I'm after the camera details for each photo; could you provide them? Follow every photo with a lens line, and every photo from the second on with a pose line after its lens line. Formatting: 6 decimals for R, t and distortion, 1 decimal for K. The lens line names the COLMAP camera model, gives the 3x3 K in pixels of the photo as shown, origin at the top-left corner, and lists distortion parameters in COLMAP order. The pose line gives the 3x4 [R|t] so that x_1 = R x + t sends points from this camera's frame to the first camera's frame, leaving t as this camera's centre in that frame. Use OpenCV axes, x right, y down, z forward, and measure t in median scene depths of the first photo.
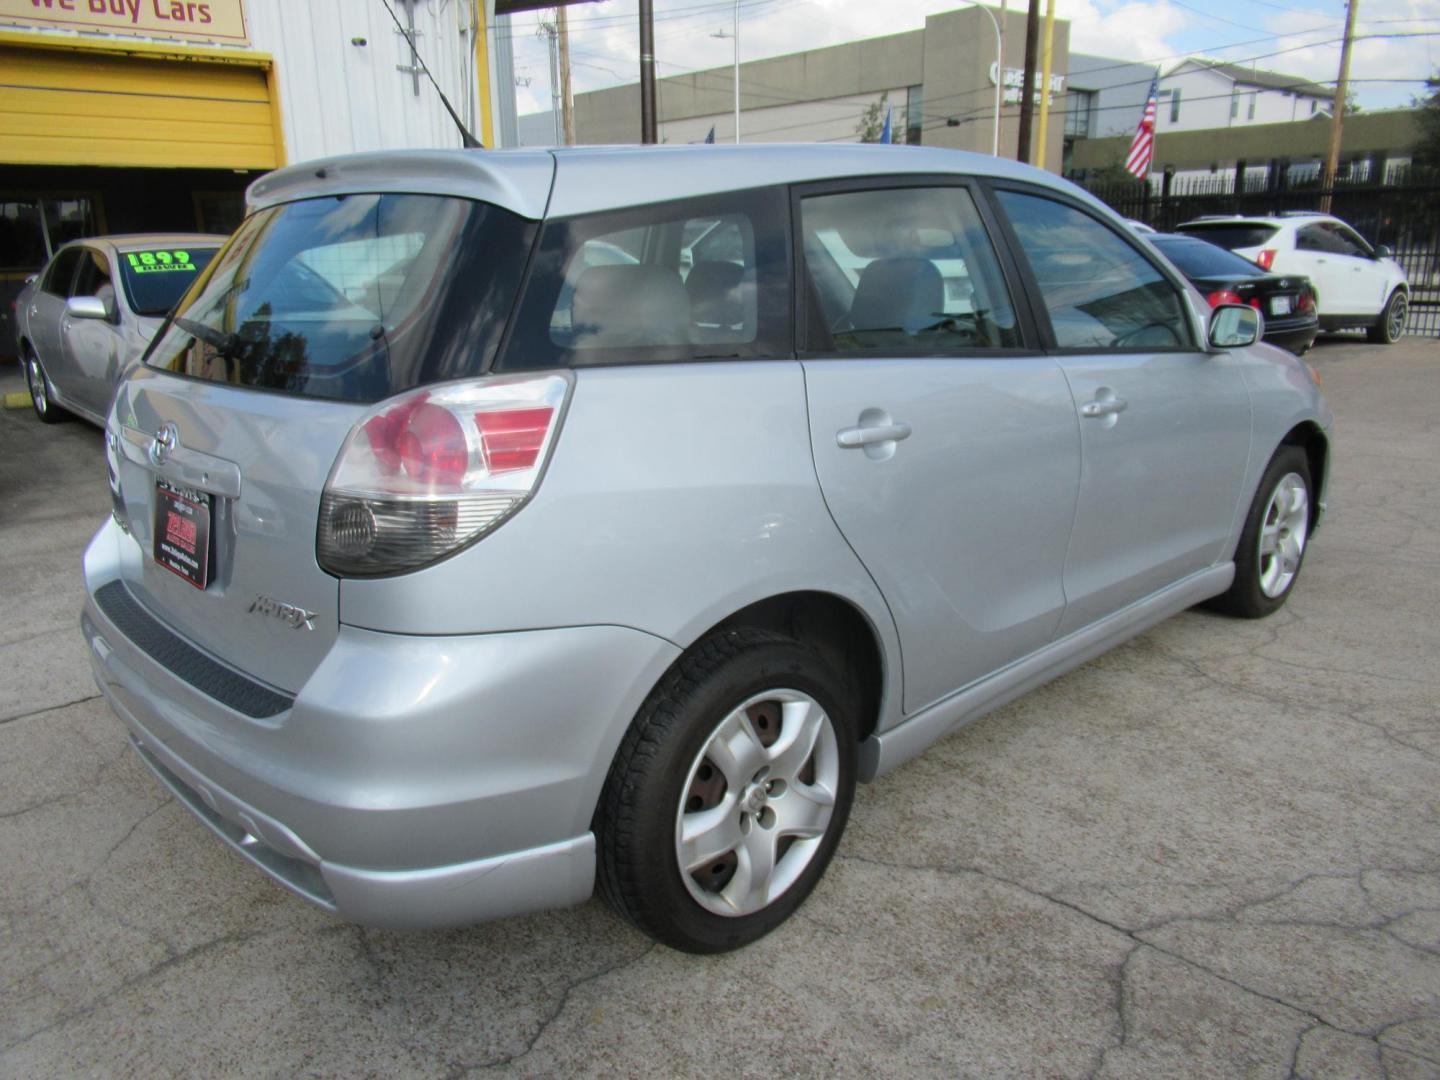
lens RADIAL K [[1064.5, 0, 715.7], [0, 1064.5, 544.9], [0, 0, 1]] dist [-0.007773, 0.004727]
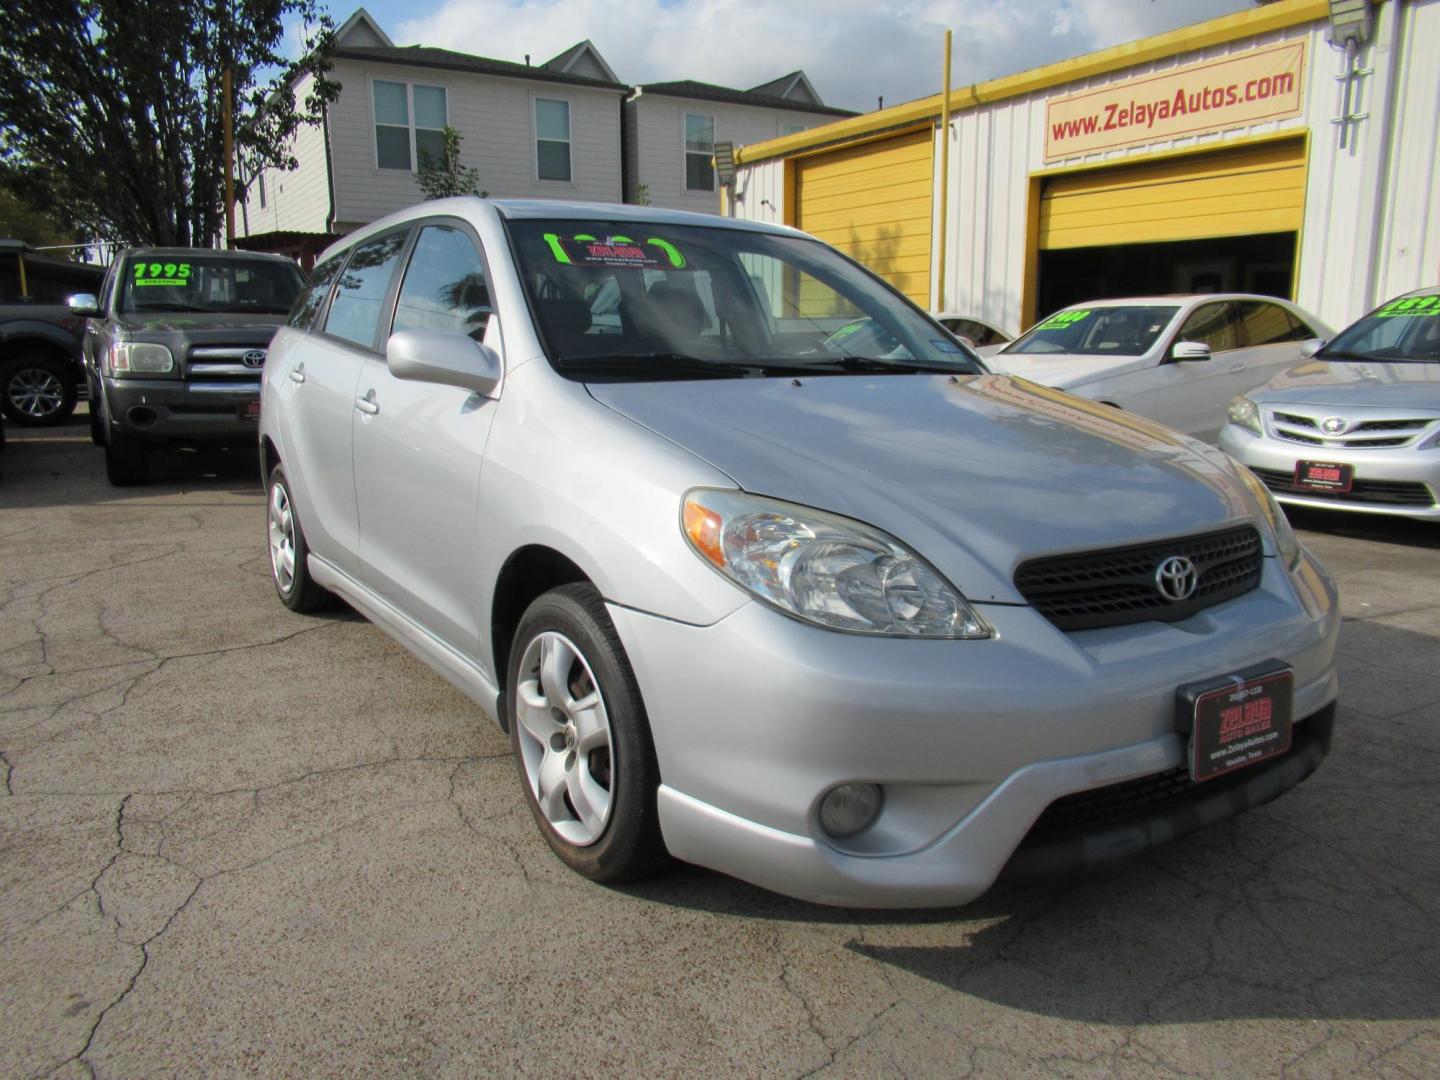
lens RADIAL K [[1059.5, 0, 696.4], [0, 1059.5, 538.7], [0, 0, 1]] dist [-0.006104, 0.005072]
pose [[-0.172339, 0.205890, -0.963280, 1.168632], [-0.263408, 0.932667, 0.246473, -0.300240], [0.949166, 0.296213, -0.106502, 1.212268]]
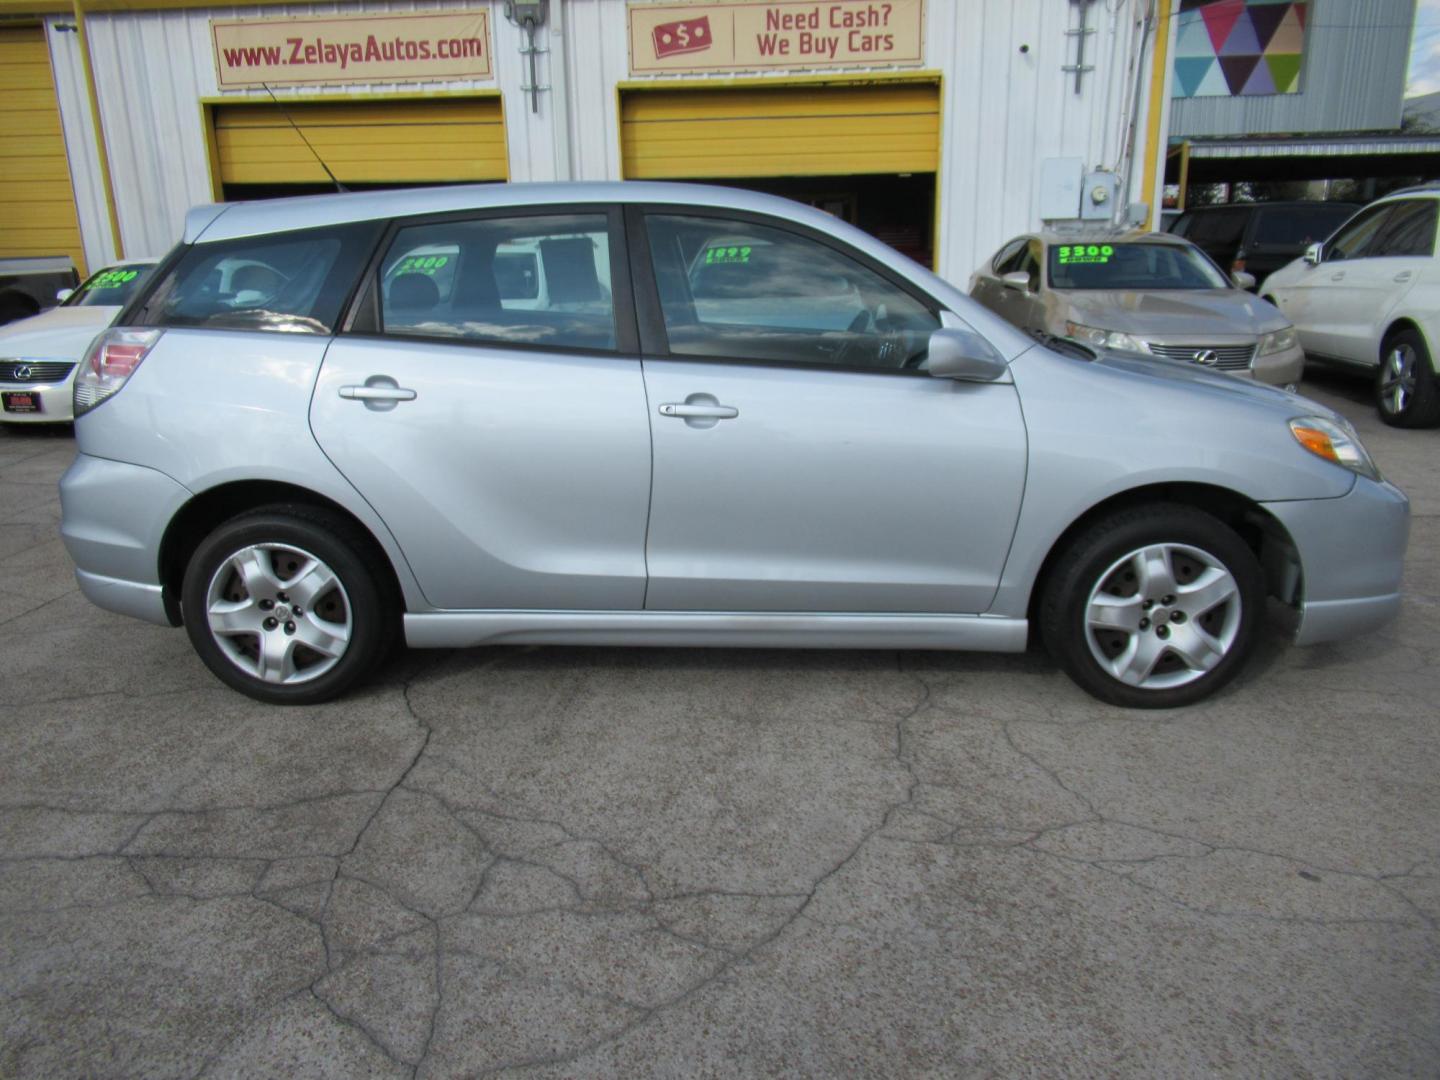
lens RADIAL K [[1064.5, 0, 715.7], [0, 1064.5, 544.9], [0, 0, 1]] dist [-0.007773, 0.004727]
pose [[0.693059, 0.202391, -0.691887, 0.938187], [-0.194557, 0.976678, 0.090811, -0.077396], [0.694131, 0.071674, 0.716272, 0.187959]]
